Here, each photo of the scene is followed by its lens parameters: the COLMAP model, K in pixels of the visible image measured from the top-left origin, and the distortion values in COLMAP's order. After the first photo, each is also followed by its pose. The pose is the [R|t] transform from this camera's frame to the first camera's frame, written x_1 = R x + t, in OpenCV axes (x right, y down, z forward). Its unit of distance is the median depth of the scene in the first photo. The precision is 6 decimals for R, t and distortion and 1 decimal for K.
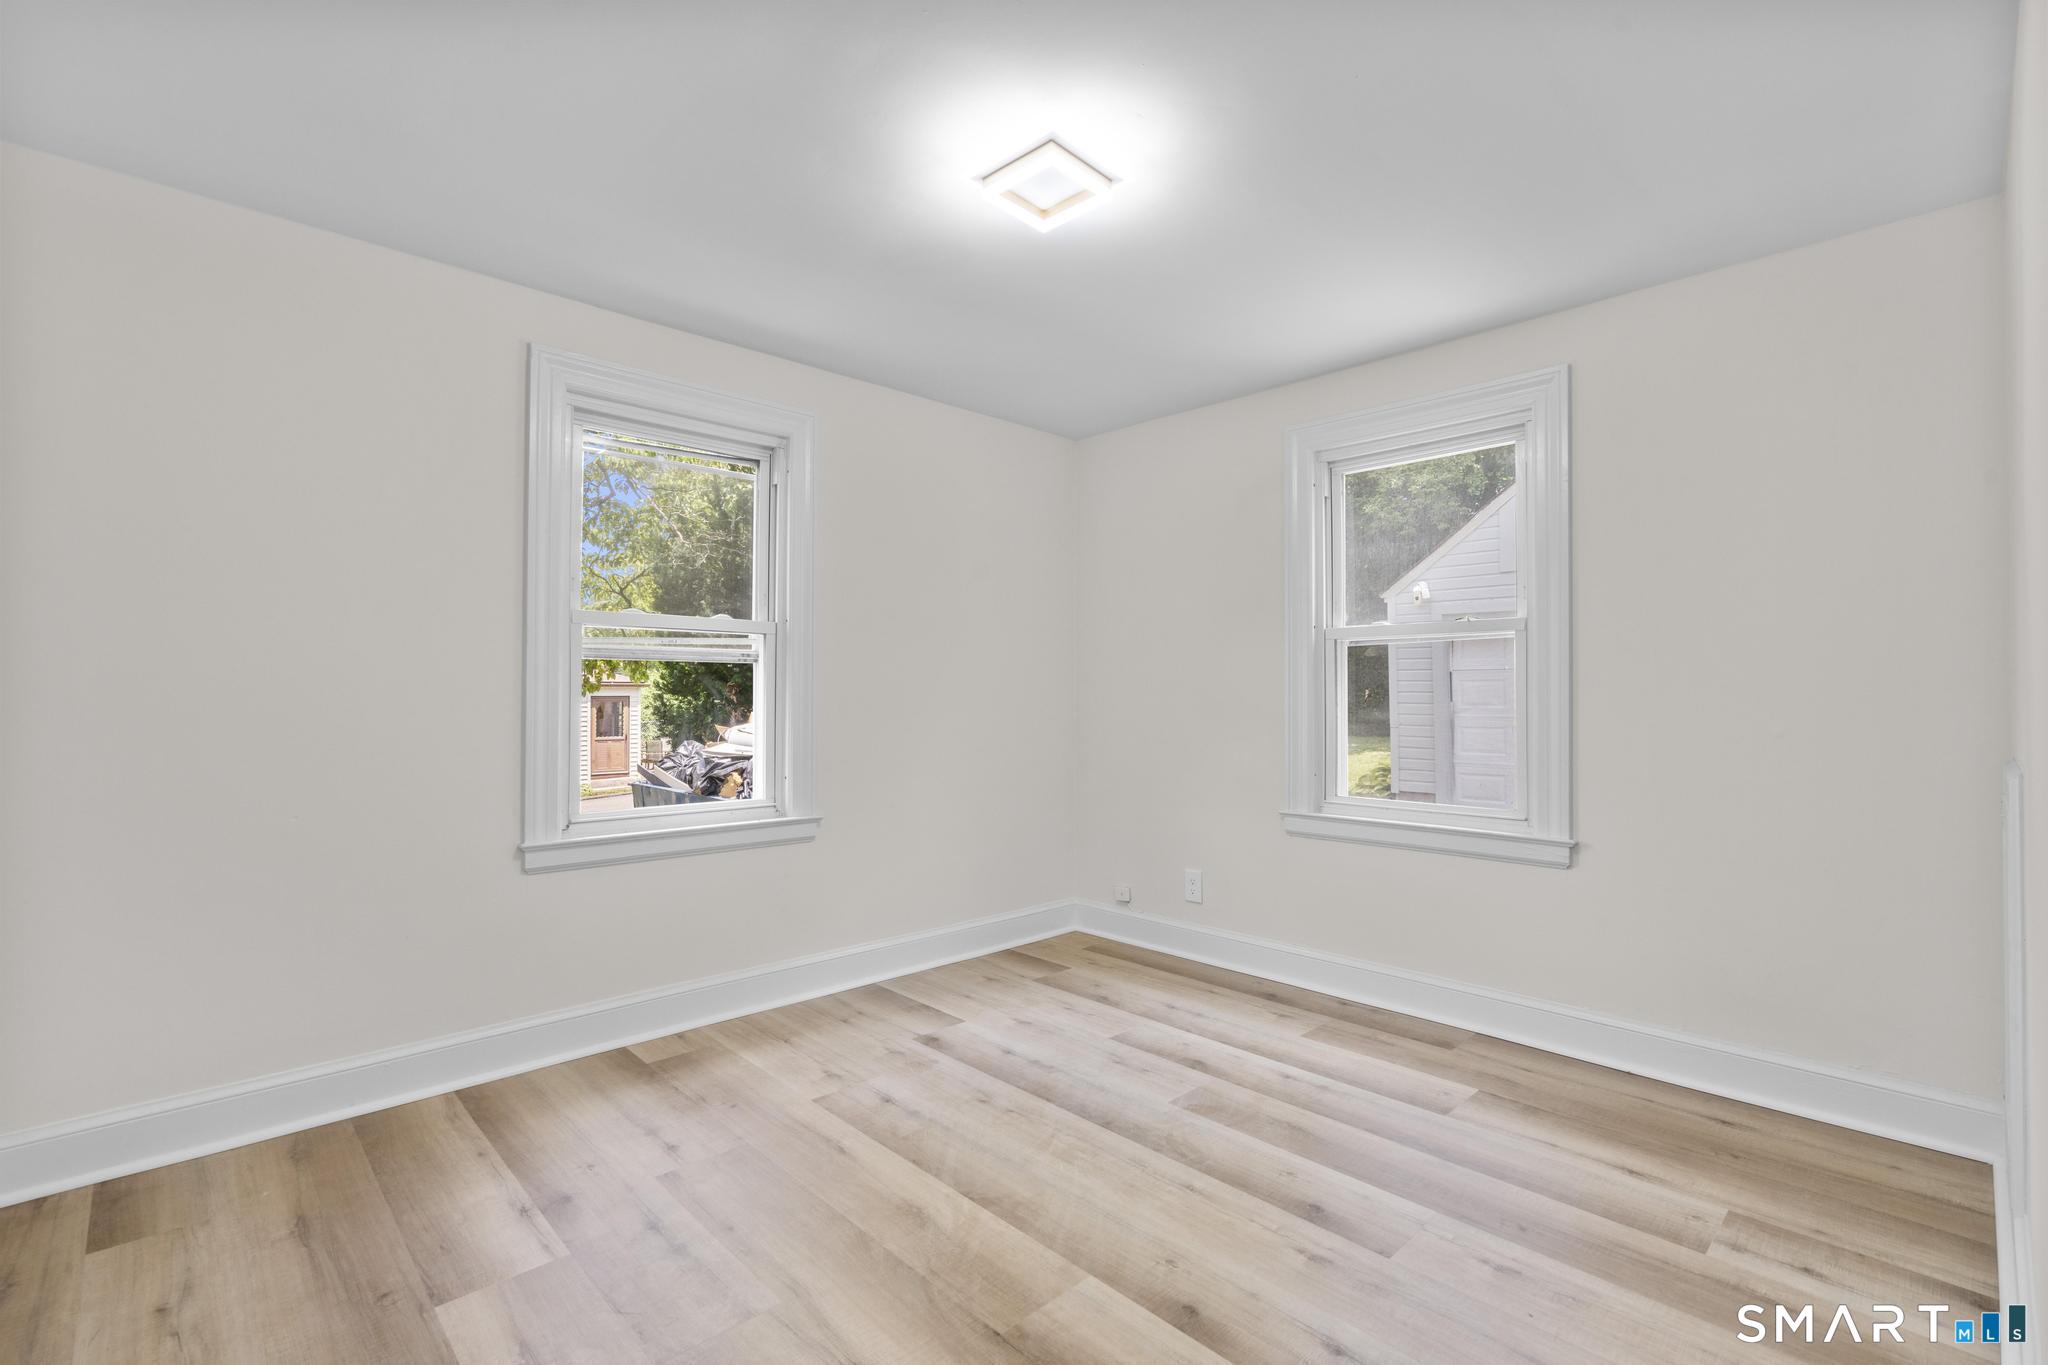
lens RADIAL K [[920.7, 0, 1020.5], [0, 920.7, 686.3], [0, 0, 1]] dist [-0.000877, 0.001399]
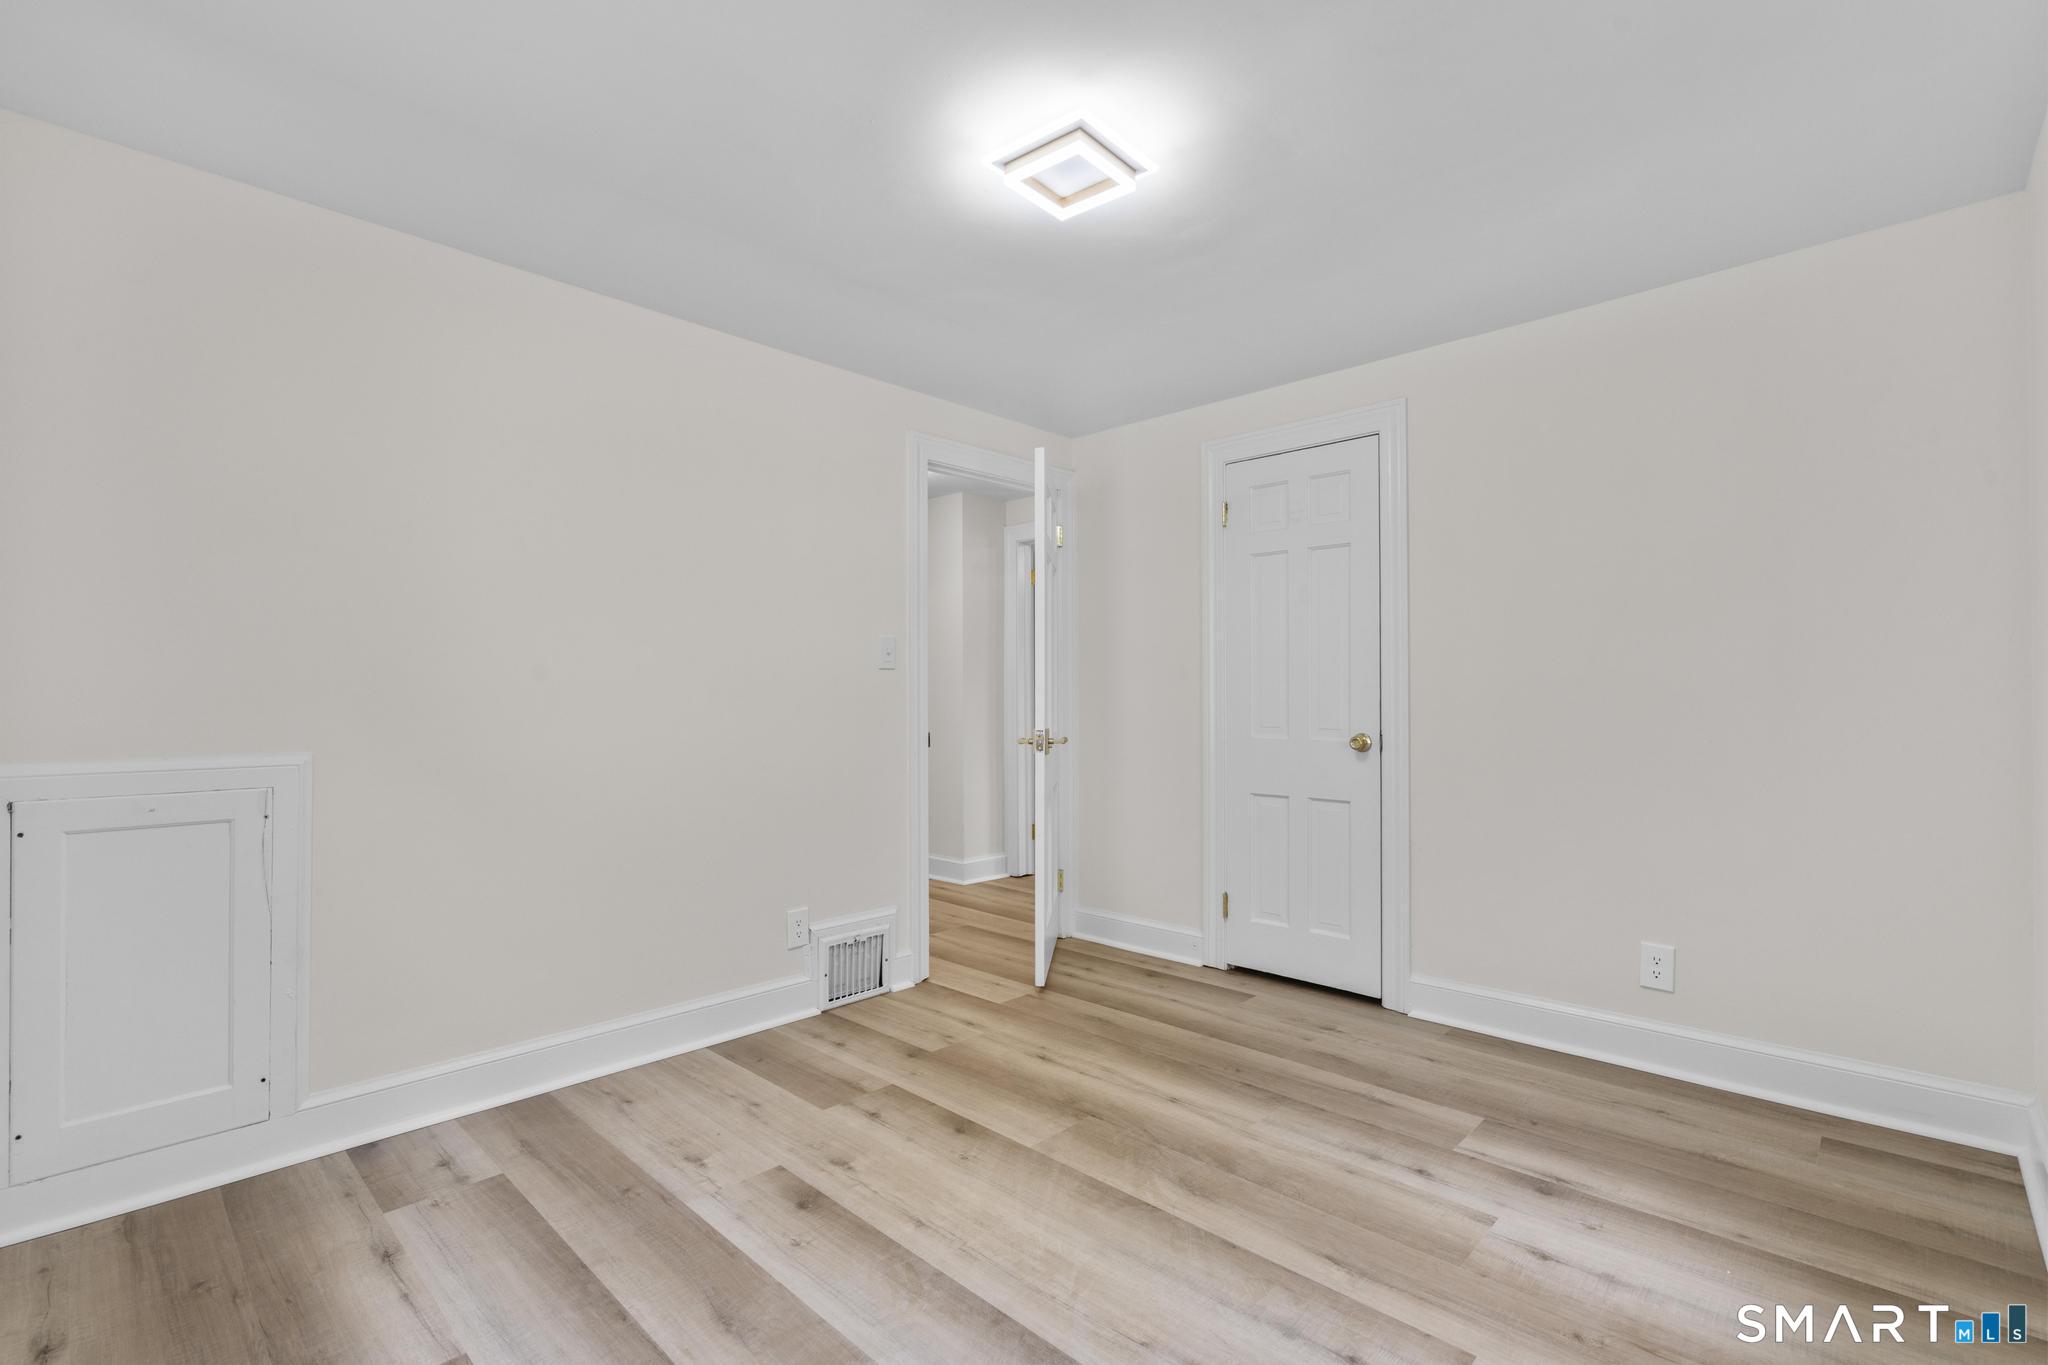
lens RADIAL K [[920.7, 0, 1024.6], [0, 920.7, 687.9], [0, 0, 1]] dist [-0.000877, 0.001399]
pose [[-0.998899, -0.000826, -0.046915, 0.126314], [-0.000116, 0.999886, -0.015116, 0.018395], [0.046922, -0.015094, -0.998785, 2.006844]]
